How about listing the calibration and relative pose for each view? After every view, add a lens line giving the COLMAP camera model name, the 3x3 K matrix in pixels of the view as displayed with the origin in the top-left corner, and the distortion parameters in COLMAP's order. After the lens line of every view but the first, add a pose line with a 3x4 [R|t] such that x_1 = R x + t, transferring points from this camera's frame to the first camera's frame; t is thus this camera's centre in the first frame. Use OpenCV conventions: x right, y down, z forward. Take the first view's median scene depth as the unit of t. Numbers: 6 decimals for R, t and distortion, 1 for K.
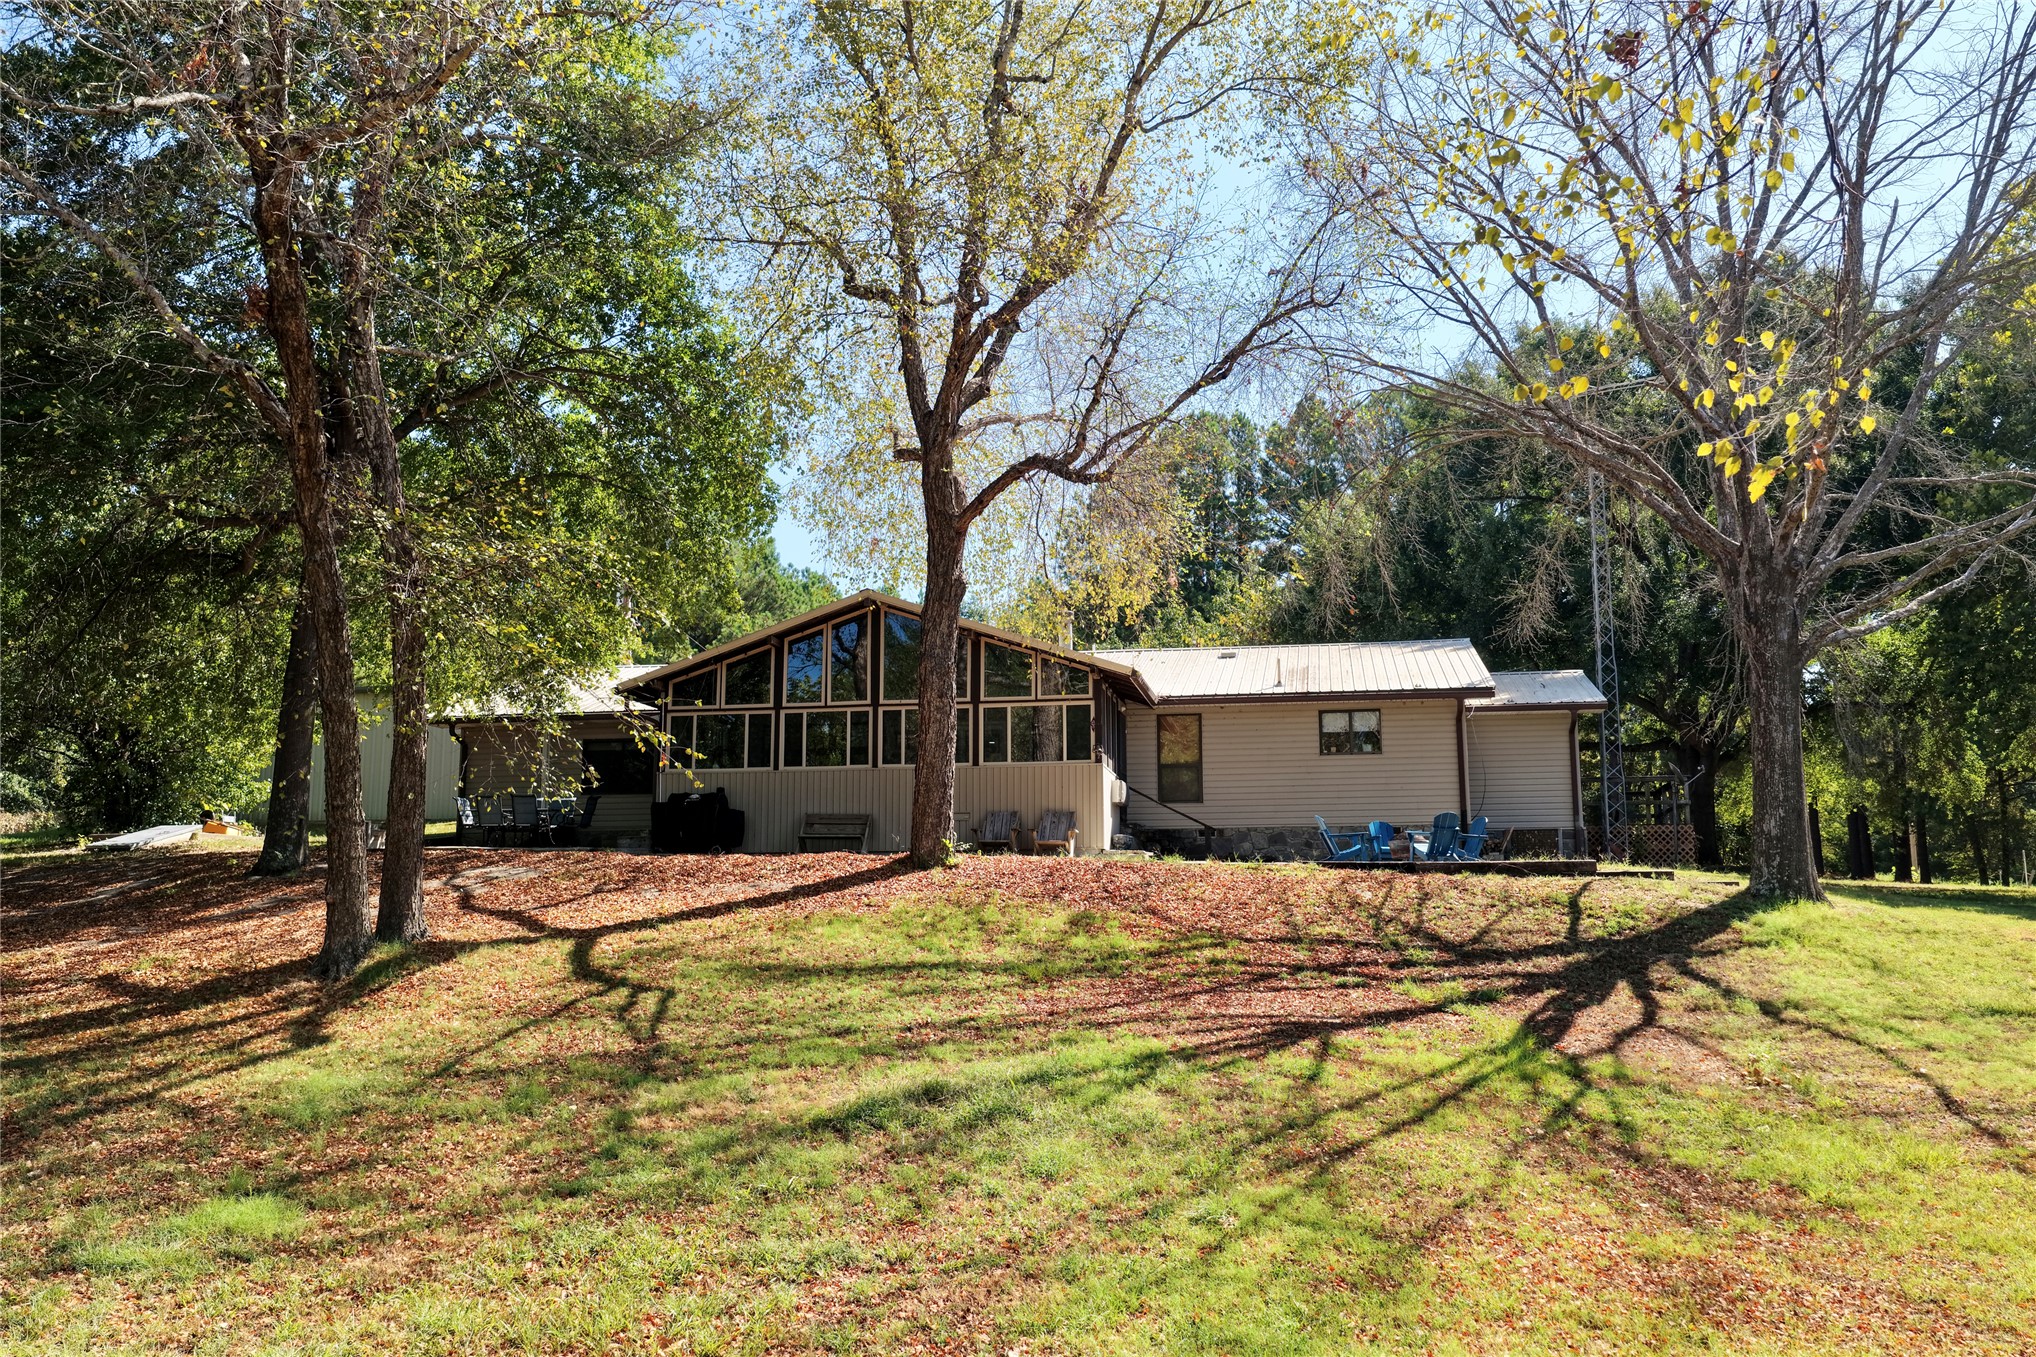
lens RADIAL K [[1691.6, 0, 1018.0], [0, 1691.6, 678.5], [0, 0, 1]] dist [0.004593, 0.002394]
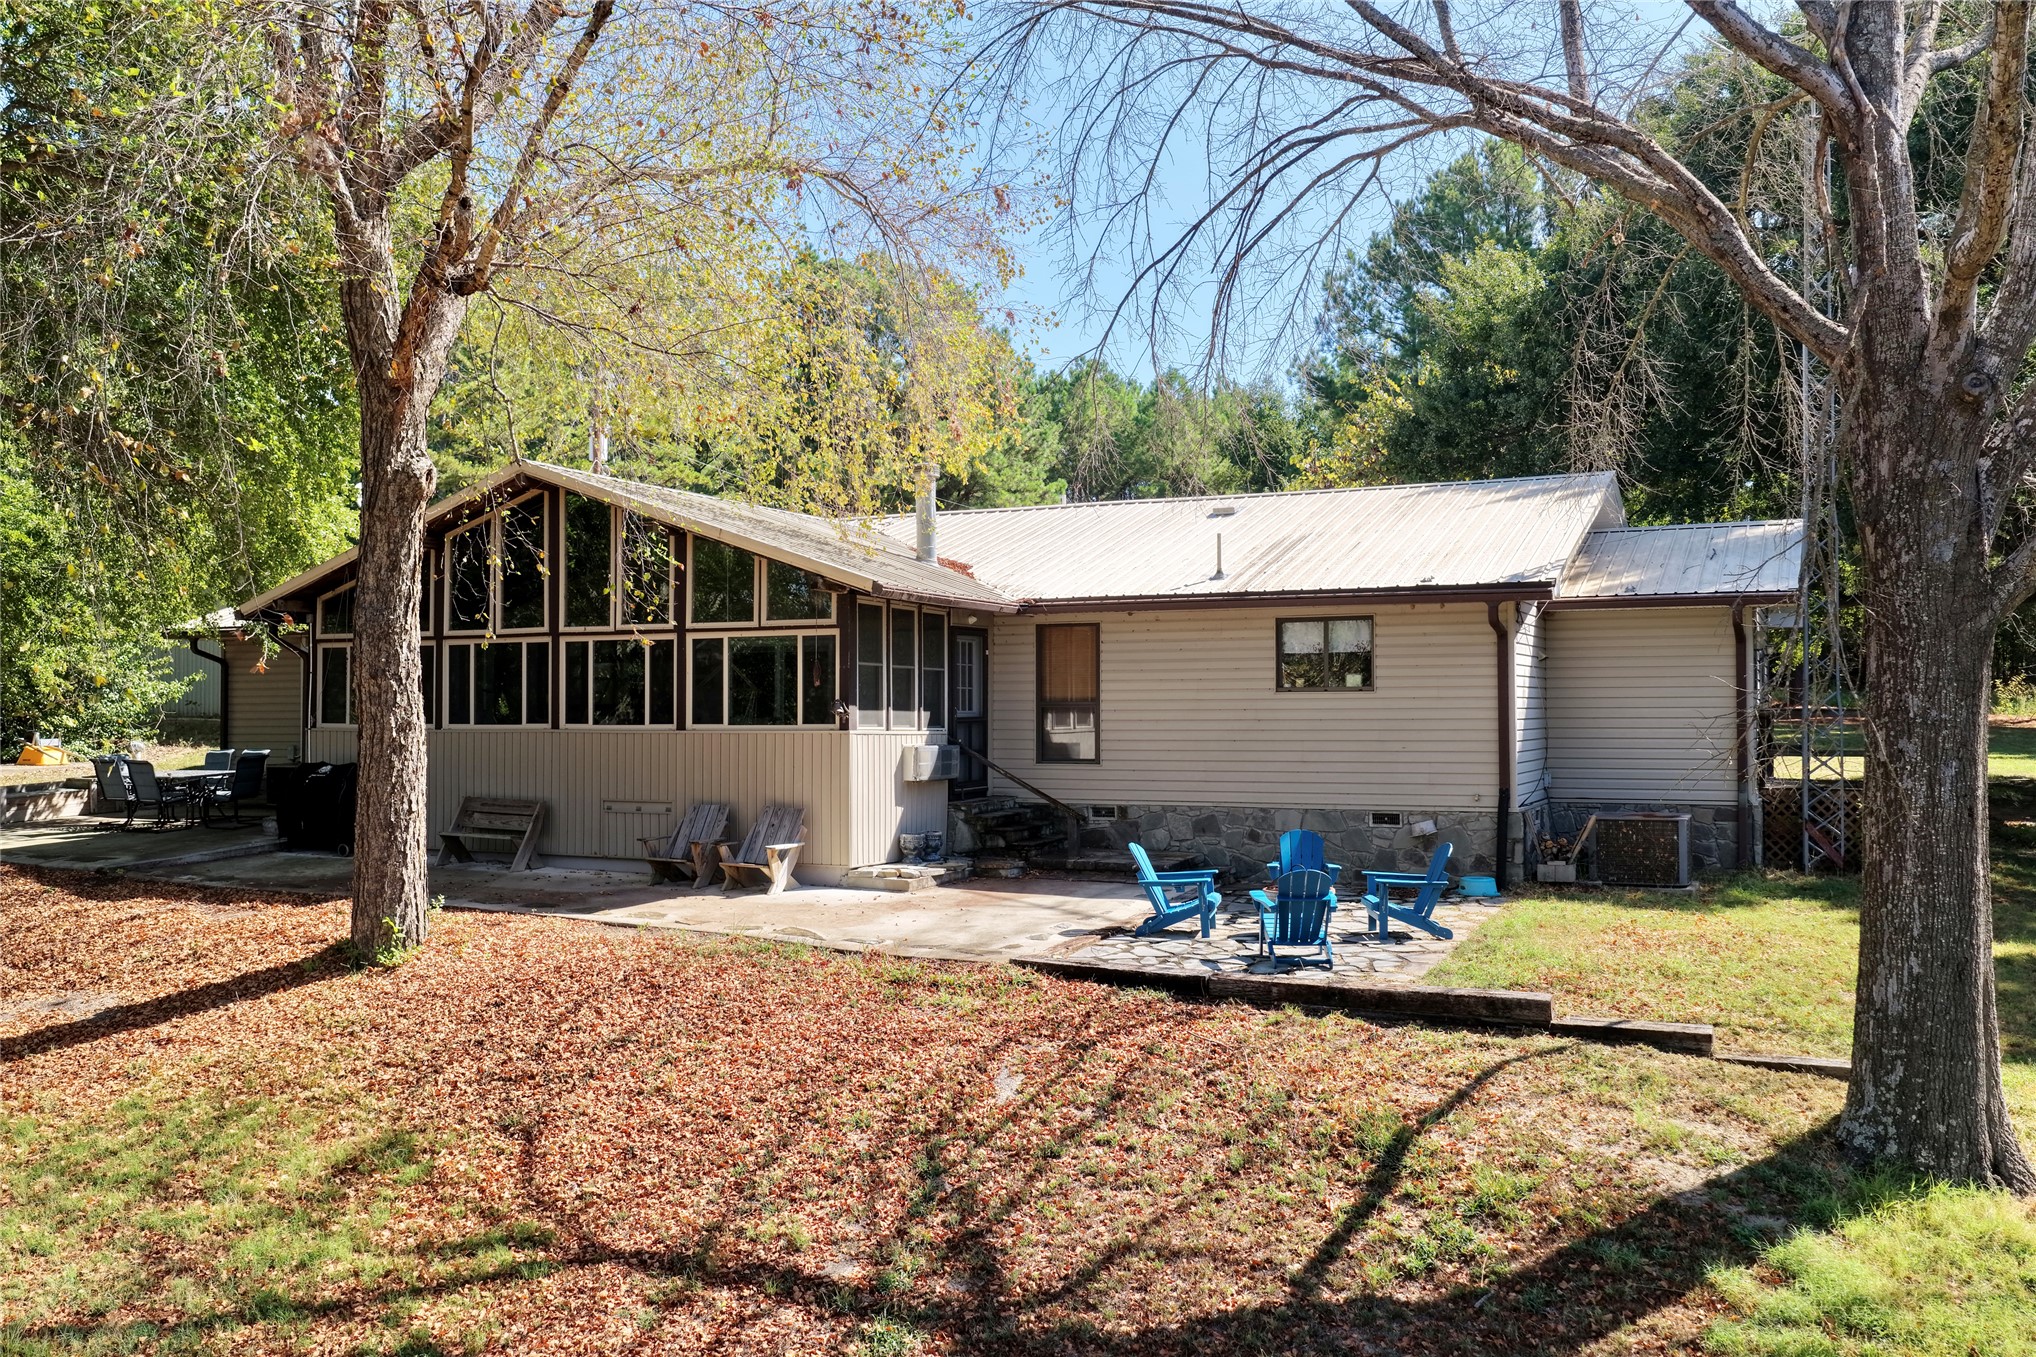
lens RADIAL K [[1691.6, 0, 1018.0], [0, 1691.6, 678.5], [0, 0, 1]] dist [0.004593, 0.002394]
pose [[0.965580, -0.005686, -0.260046, 0.249574], [0.040494, 0.990857, 0.128694, -0.042712], [0.256936, -0.134794, 0.956982, 0.390098]]
